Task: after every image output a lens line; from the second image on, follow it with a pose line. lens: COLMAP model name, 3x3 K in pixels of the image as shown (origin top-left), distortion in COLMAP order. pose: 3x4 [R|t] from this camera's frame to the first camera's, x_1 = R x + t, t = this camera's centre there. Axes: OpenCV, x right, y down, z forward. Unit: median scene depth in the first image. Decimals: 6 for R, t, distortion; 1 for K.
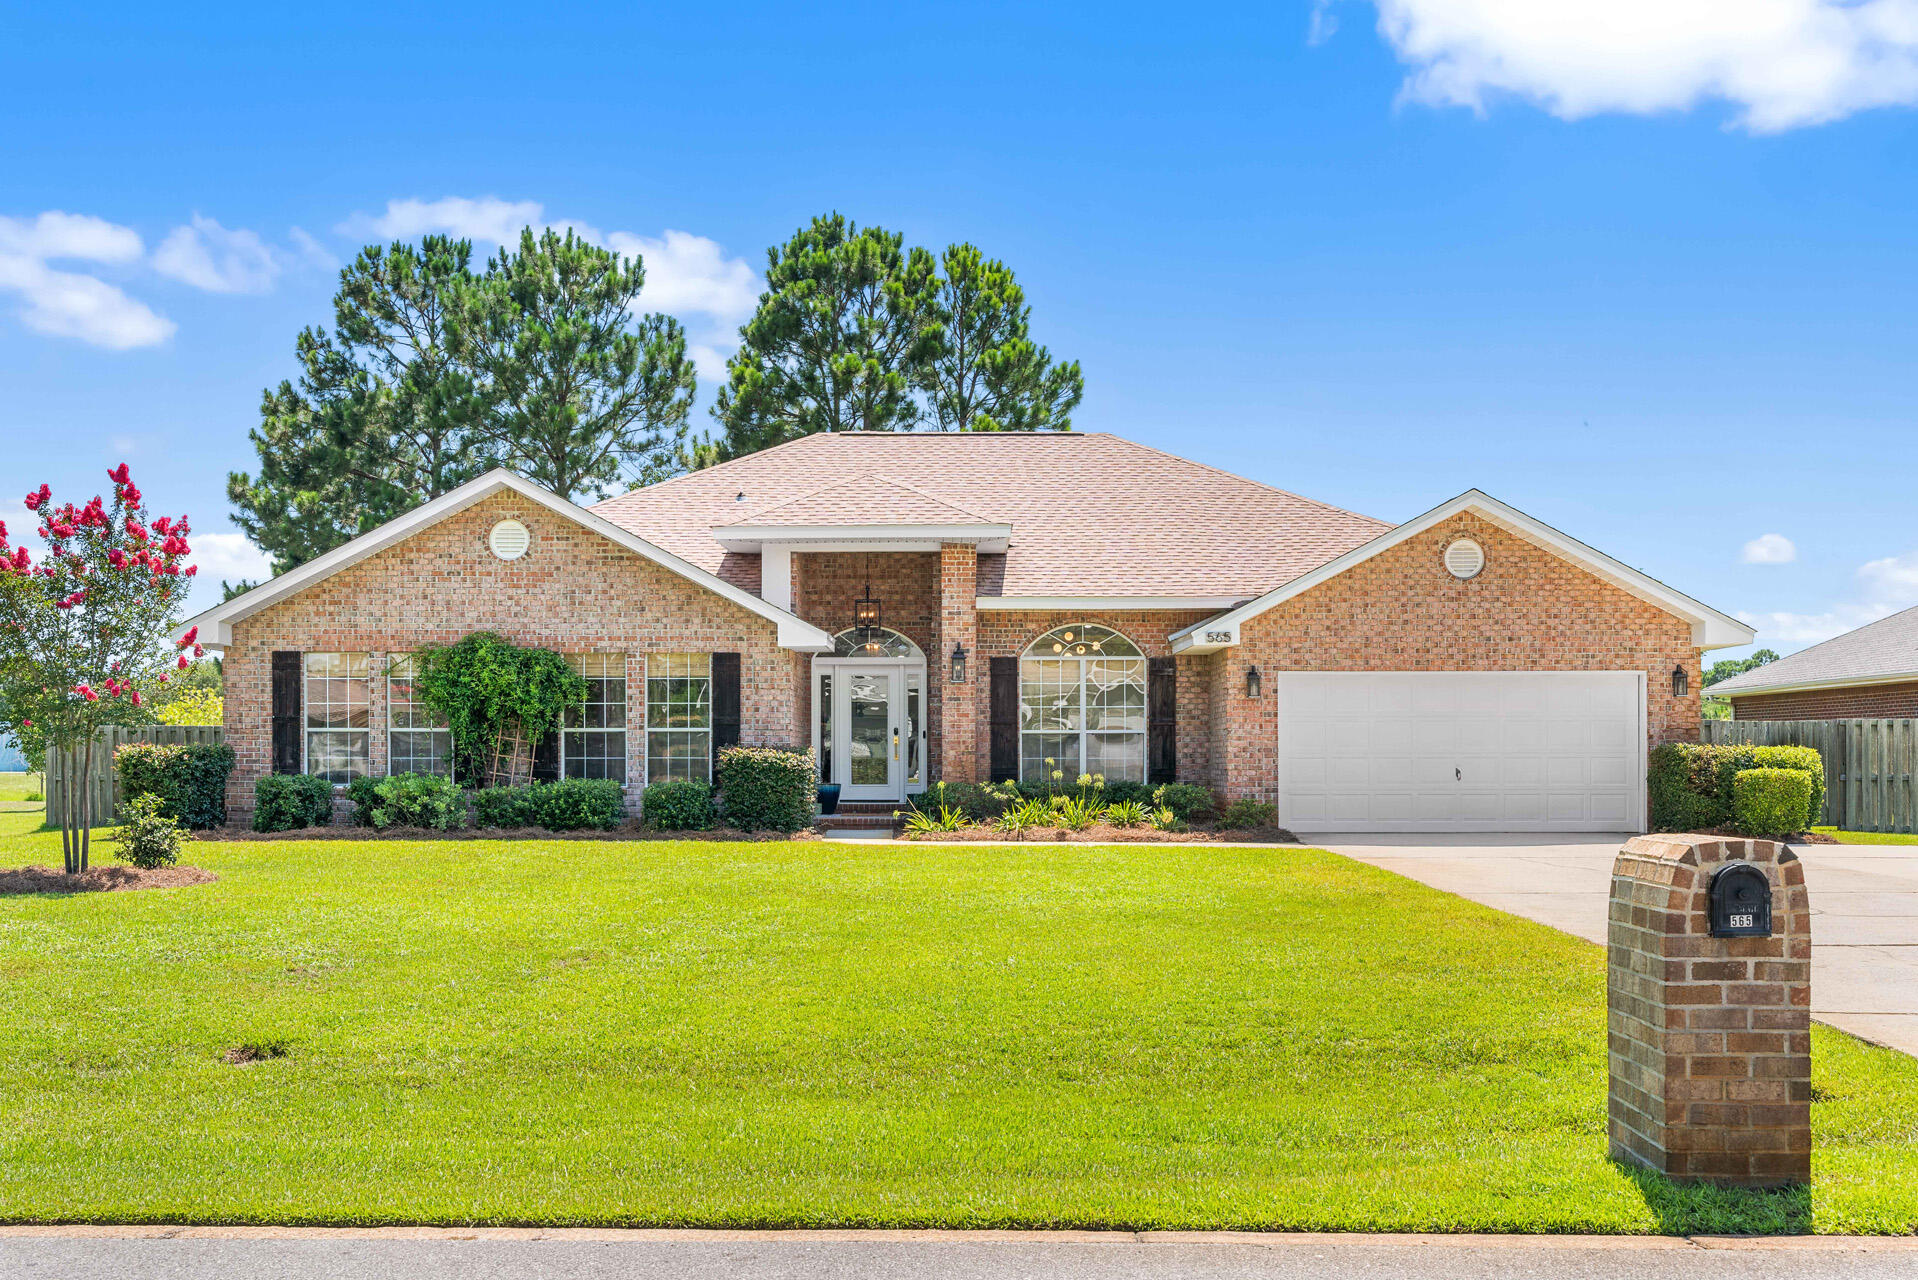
lens RADIAL K [[2119.6, 0, 969.4], [0, 2119.6, 699.2], [0, 0, 1]] dist [-0.002215, 0.000000]
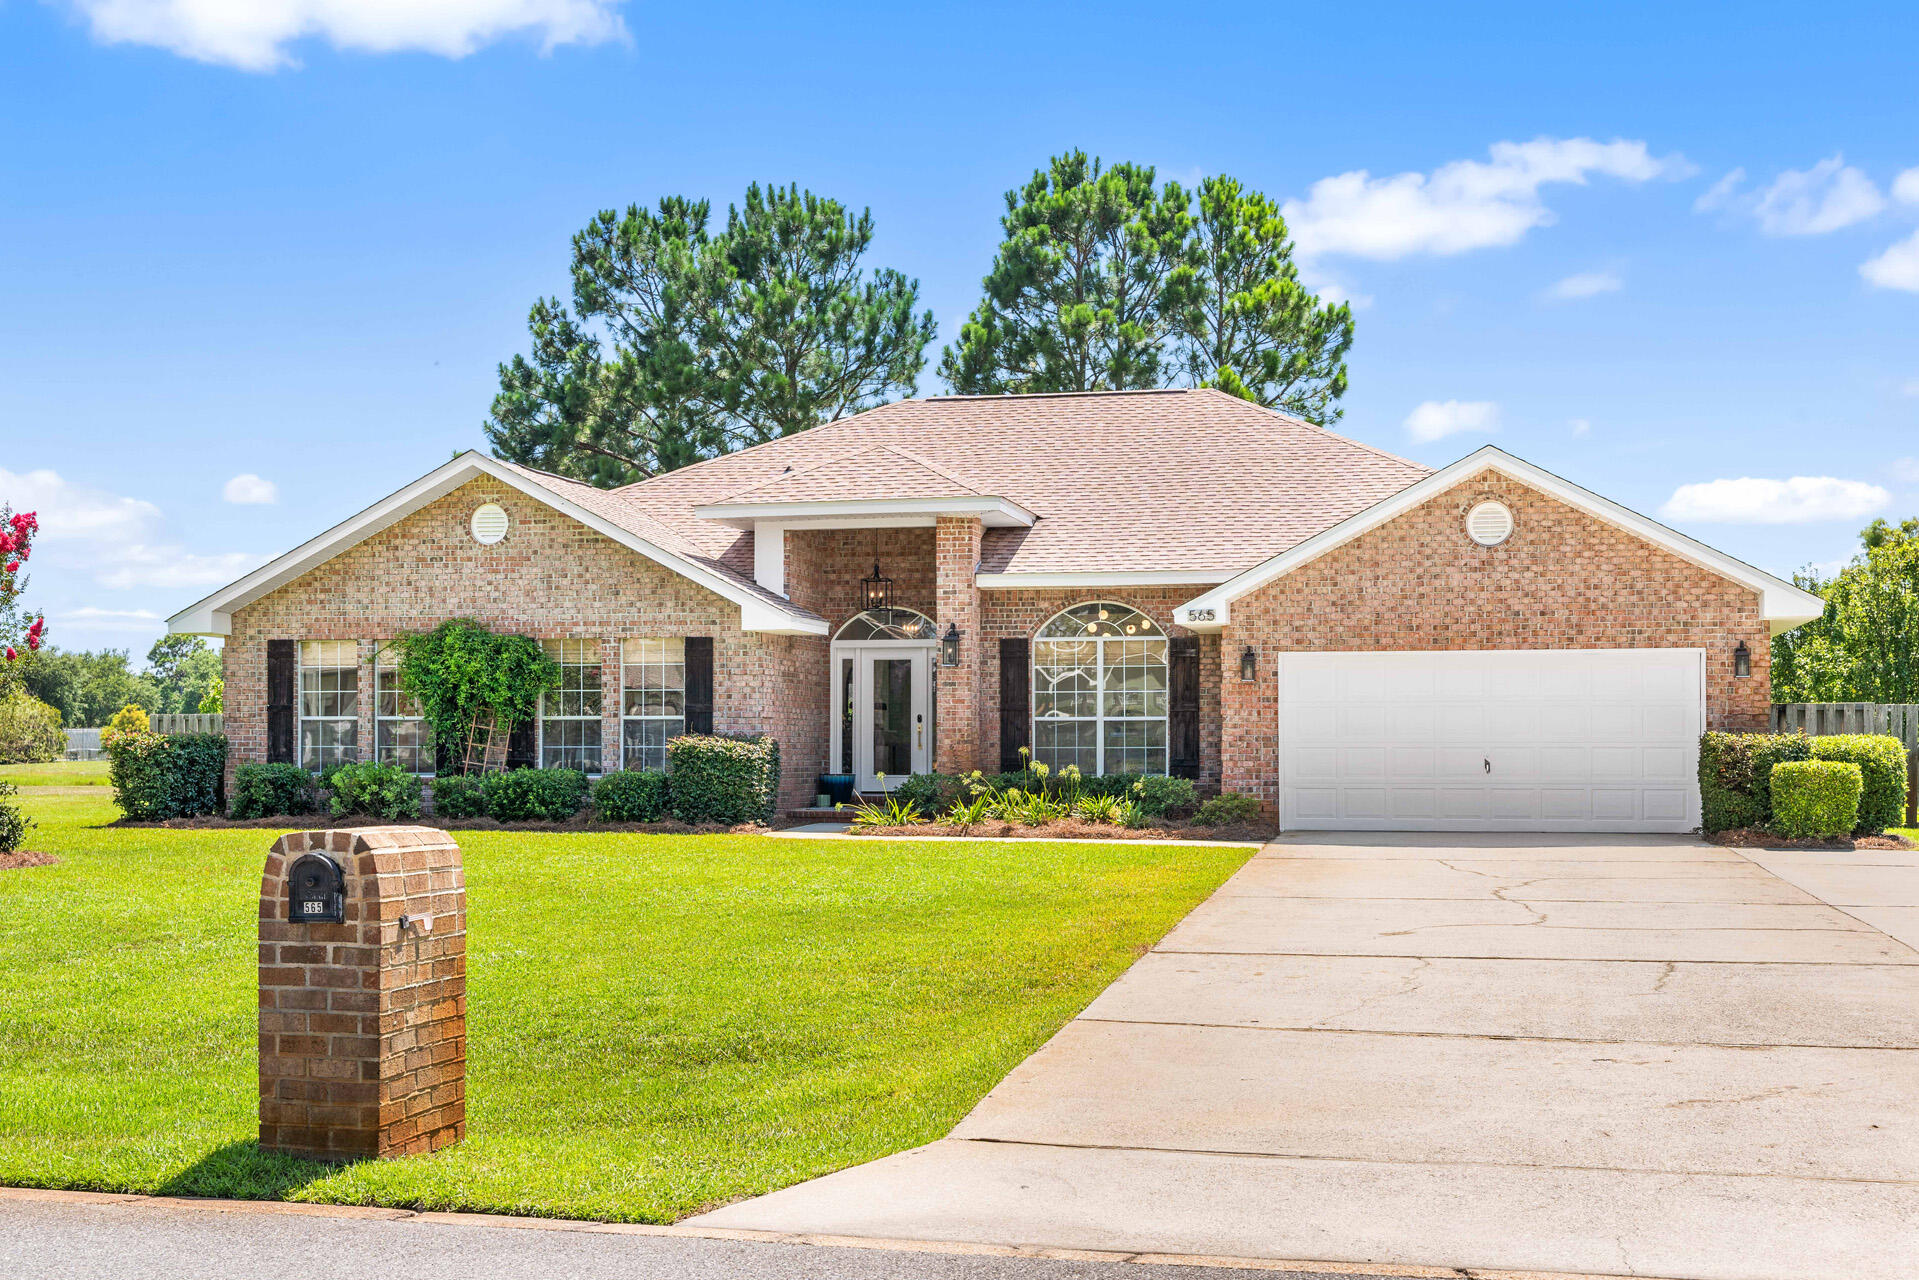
lens RADIAL K [[2382.2, 0, 963.3], [0, 2382.2, 647.2], [0, 0, 1]] dist [0.013390, 0.000000]
pose [[0.974009, -0.008228, -0.226362, 0.244727], [0.005240, 0.999891, -0.013798, -0.001859], [0.226451, 0.012254, 0.973946, -0.022975]]
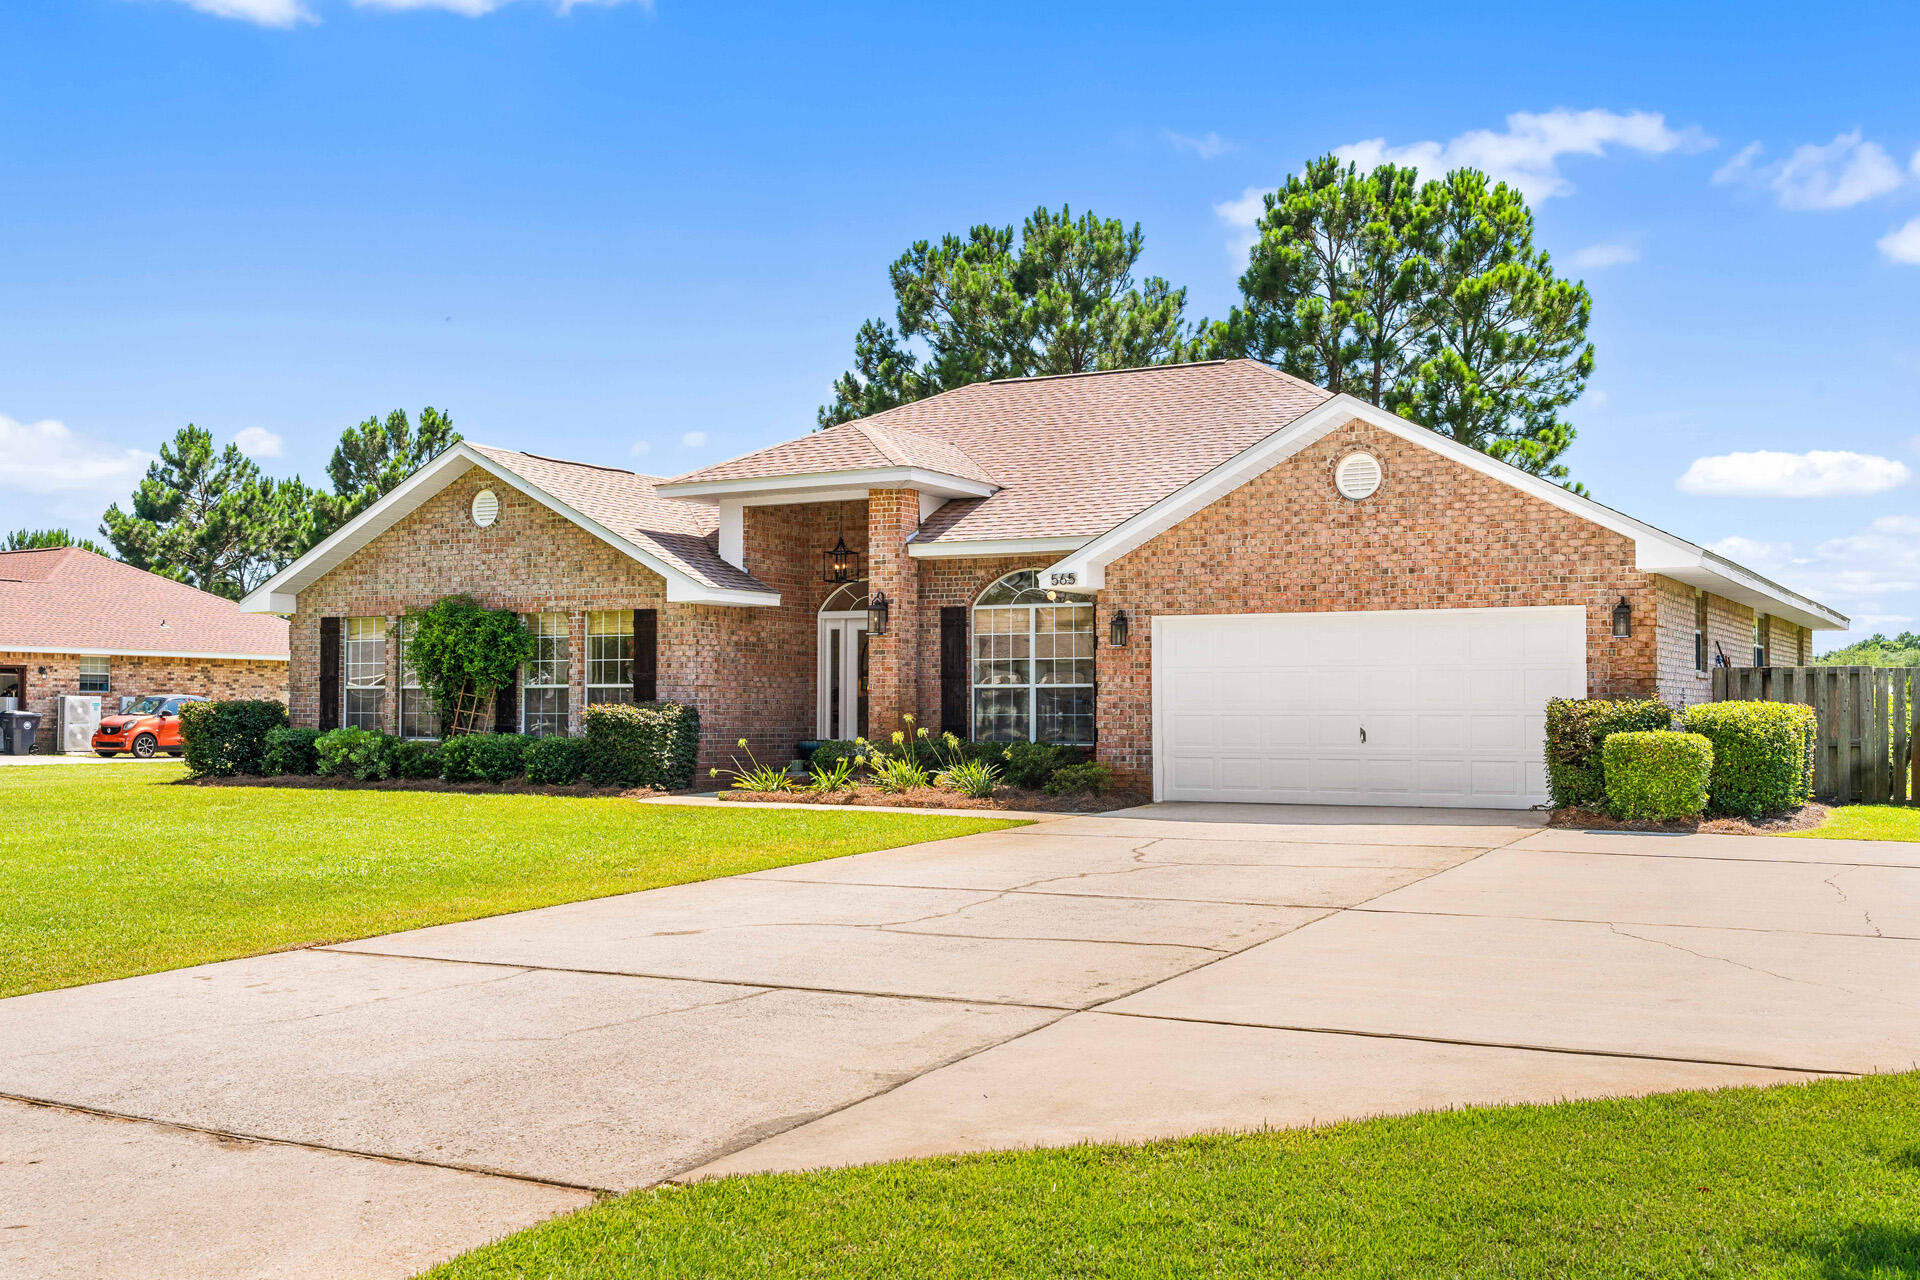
lens RADIAL K [[1990.0, 0, 963.5], [0, 1990.0, 601.4], [0, 0, 1]] dist [0.007604, 0.000000]
pose [[0.873650, -0.024945, -0.485915, 0.477202], [0.011830, 0.999479, -0.030039, 0.004544], [0.486411, 0.020496, 0.873490, 0.243342]]
